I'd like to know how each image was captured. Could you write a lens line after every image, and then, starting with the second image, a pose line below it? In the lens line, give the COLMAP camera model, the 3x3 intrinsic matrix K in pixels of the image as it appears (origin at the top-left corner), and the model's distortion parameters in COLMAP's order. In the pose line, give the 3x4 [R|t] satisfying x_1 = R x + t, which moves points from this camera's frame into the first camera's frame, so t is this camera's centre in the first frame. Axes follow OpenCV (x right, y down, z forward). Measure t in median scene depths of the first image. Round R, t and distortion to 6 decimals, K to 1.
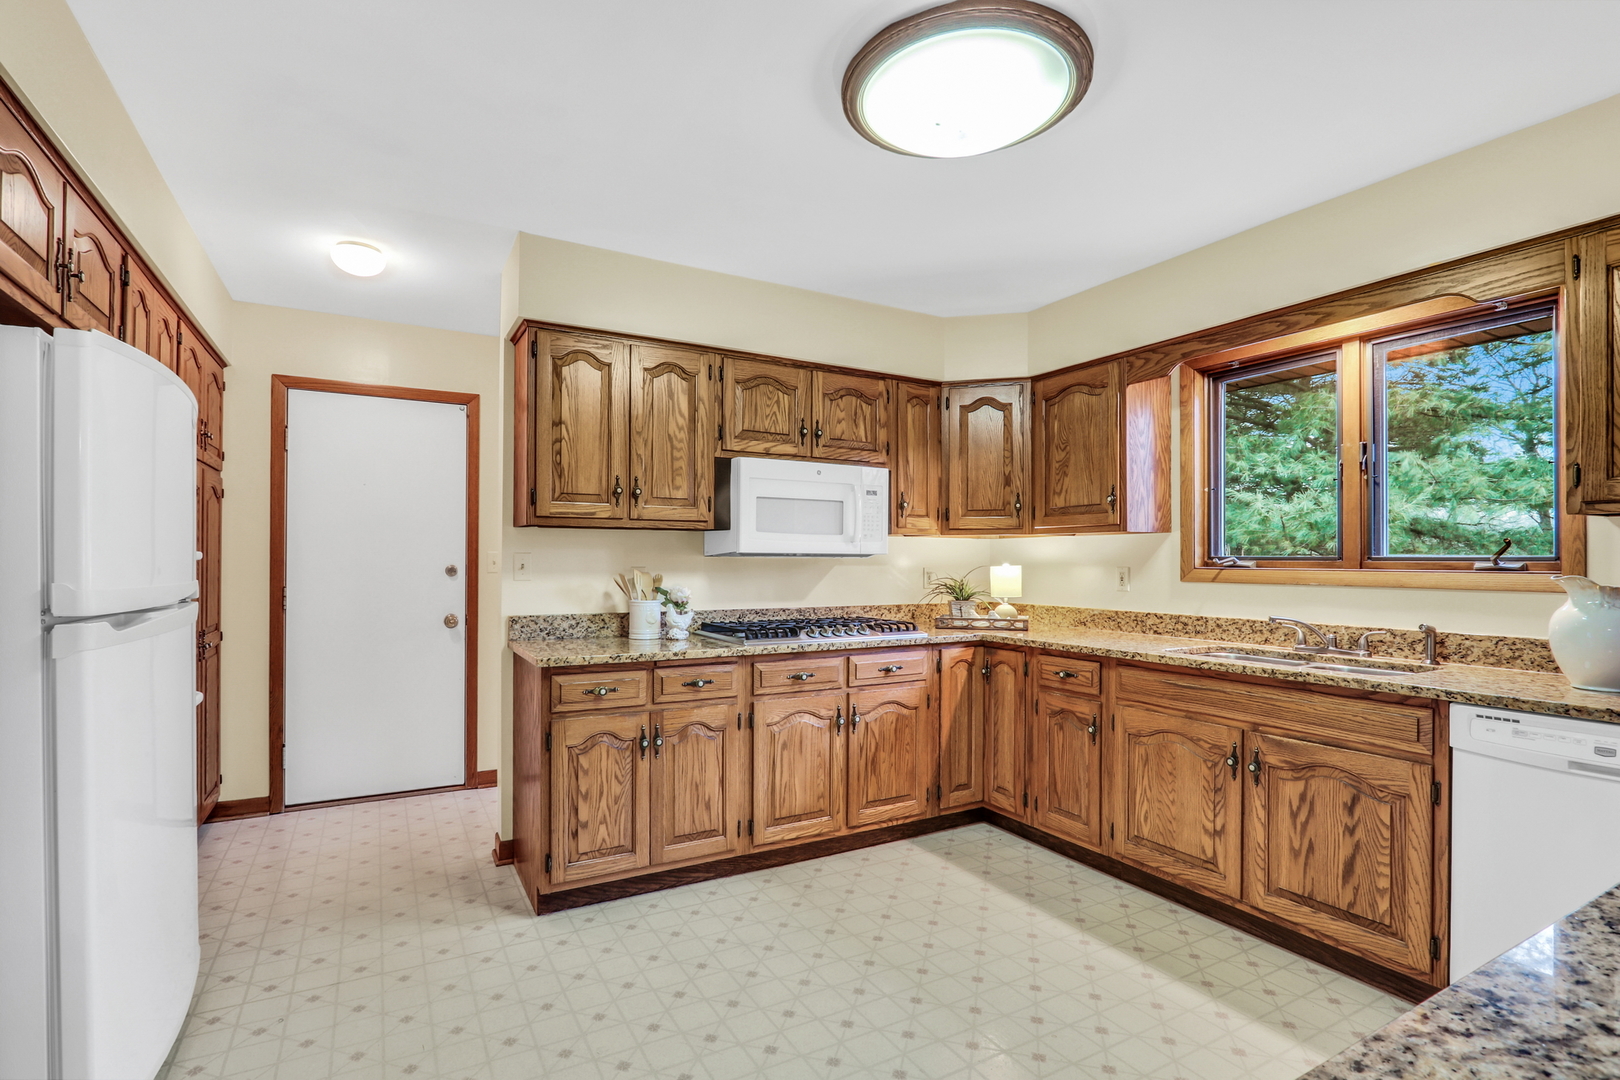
lens RADIAL K [[768.1, 0, 802.7], [0, 768.1, 560.9], [0, 0, 1]] dist [-0.010343, 0.001847]
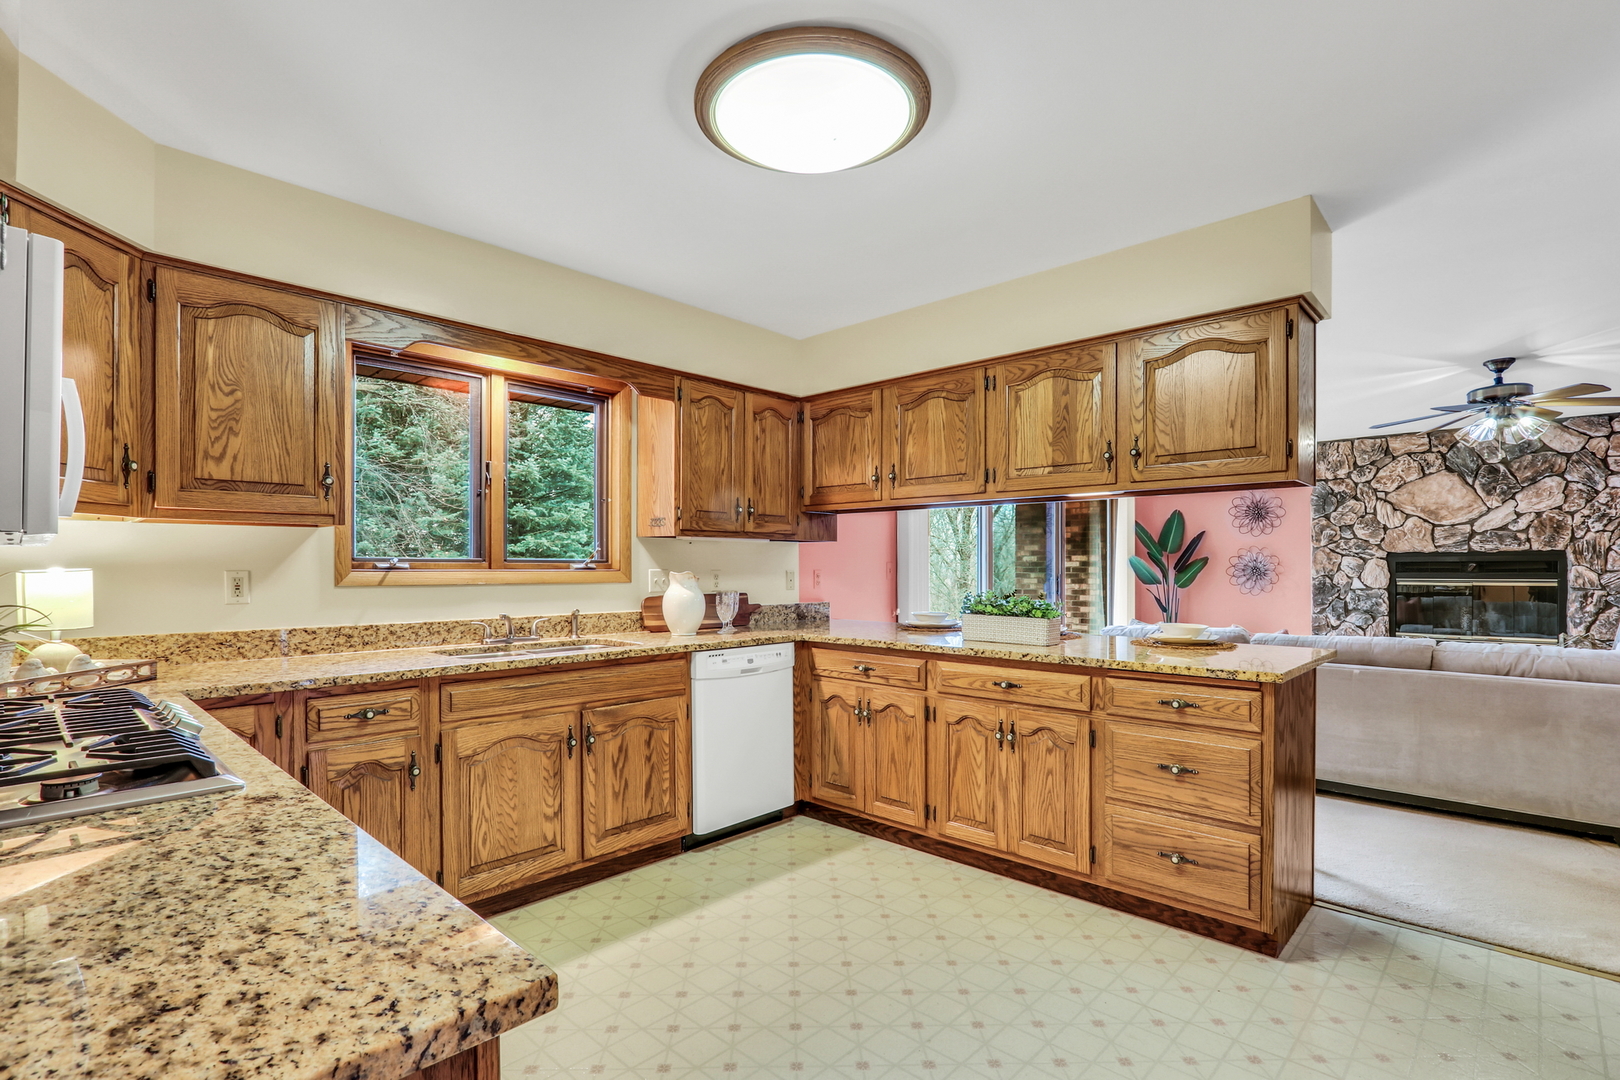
lens RADIAL K [[768.1, 0, 802.2], [0, 768.1, 568.6], [0, 0, 1]] dist [-0.010343, 0.001847]
pose [[-0.283921, -0.006192, 0.958828, -0.479411], [-0.001466, 0.999981, 0.006024, 0.000981], [-0.958847, 0.000304, -0.283924, 0.786663]]
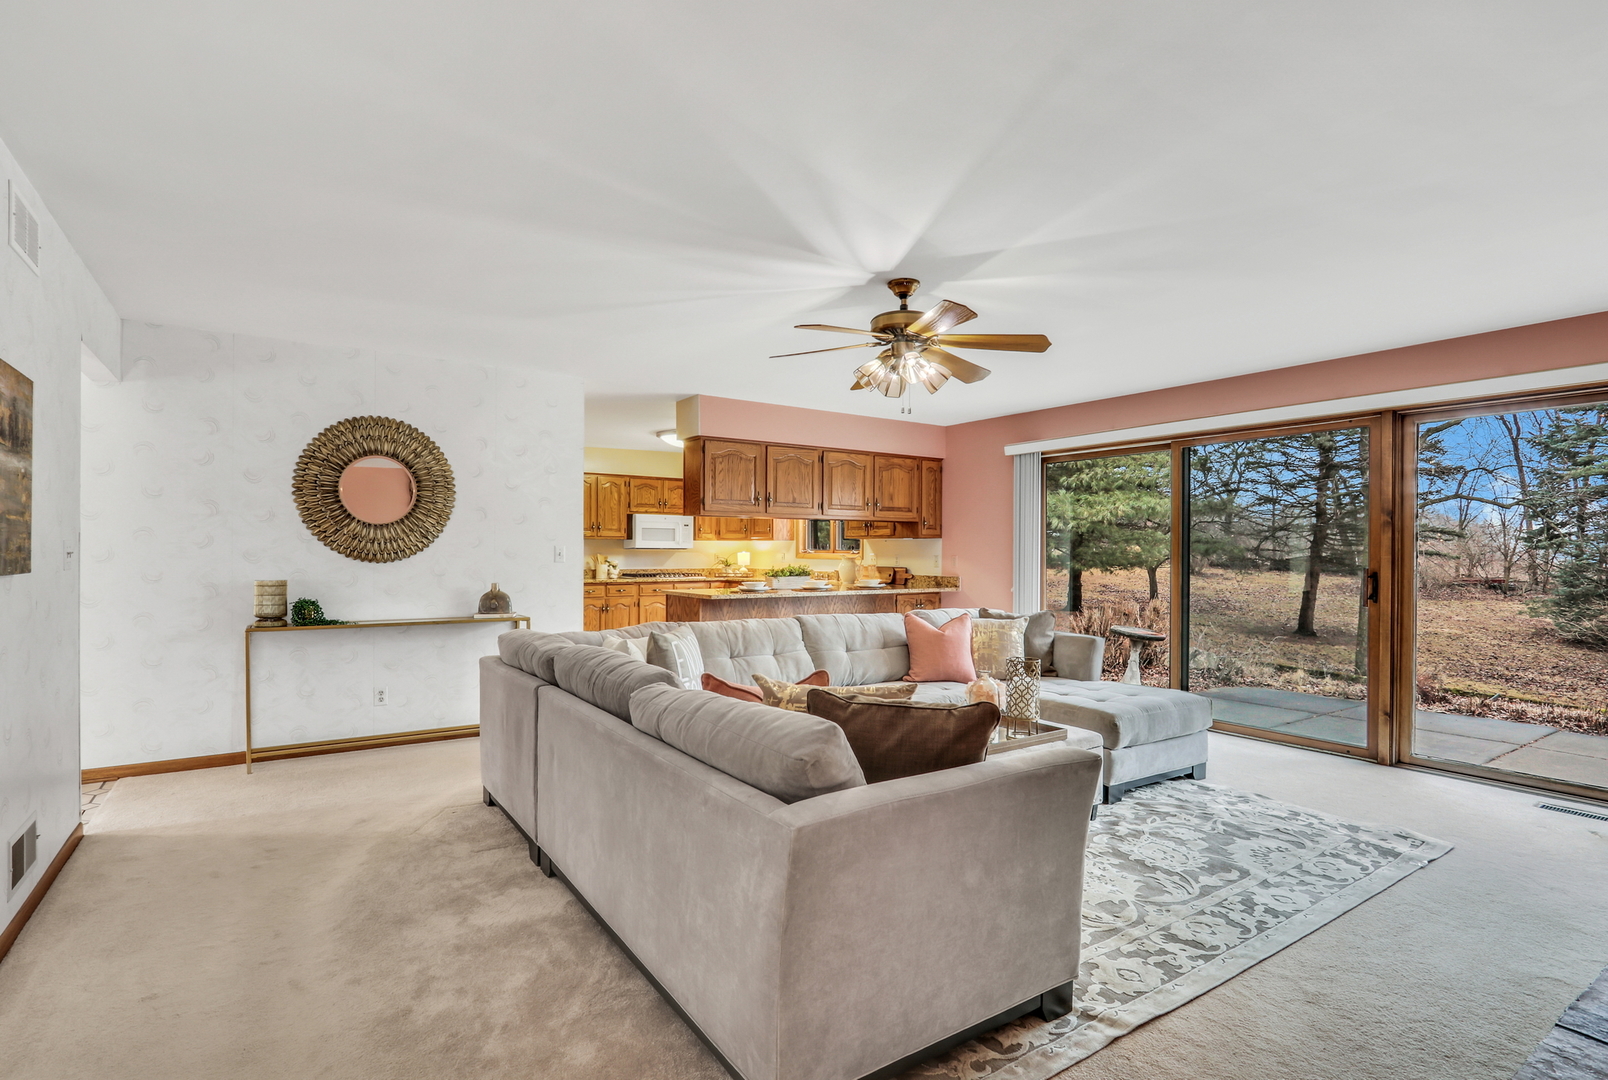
lens RADIAL K [[793.4, 0, 799.3], [0, 793.4, 550.5], [0, 0, 1]] dist [-0.000672, -0.000001]
pose [[0.997073, 0.001477, 0.076446, 0.300480], [-0.001602, 0.999997, 0.001573, -0.006047], [-0.076443, -0.001691, 0.997073, -1.999217]]
